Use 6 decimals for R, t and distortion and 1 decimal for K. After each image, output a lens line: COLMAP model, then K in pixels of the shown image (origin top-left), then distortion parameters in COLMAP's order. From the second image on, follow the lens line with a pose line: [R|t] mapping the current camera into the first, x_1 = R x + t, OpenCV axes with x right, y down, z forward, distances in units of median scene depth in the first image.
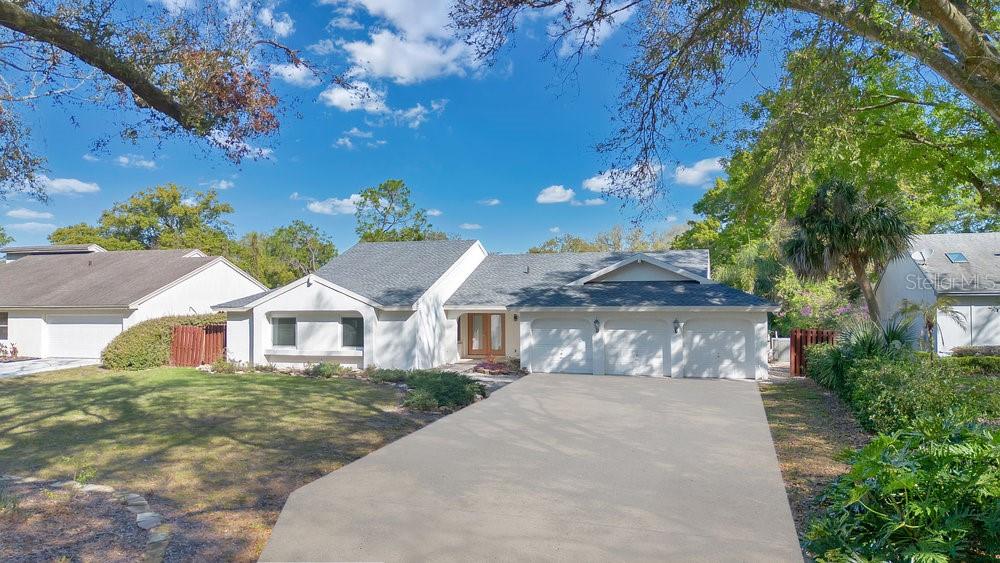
lens RADIAL K [[709.8, 0, 500.0], [0, 709.8, 281.5], [0, 0, 1]] dist [0.047758, -0.001312]
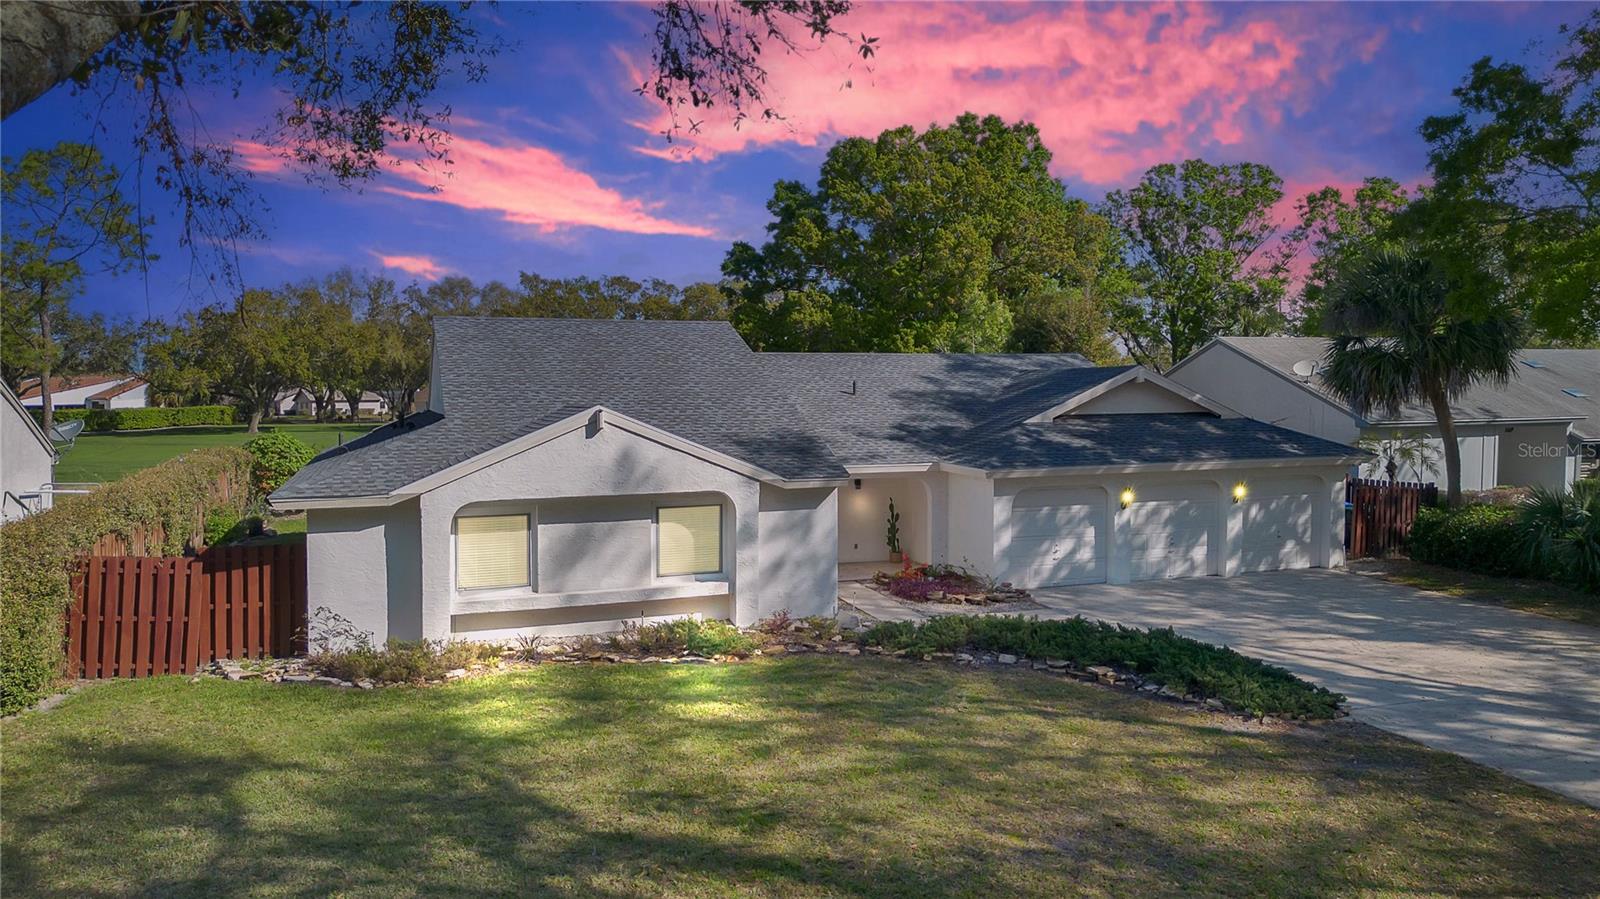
lens RADIAL K [[1135.7, 0, 800.0], [0, 1135.7, 449.5], [0, 0, 1]] dist [0.047758, -0.001312]
pose [[0.793975, -0.031605, 0.607128, -0.594744], [-0.008728, 0.997952, 0.063364, -0.028898], [-0.607887, -0.055608, 0.792074, 0.441335]]
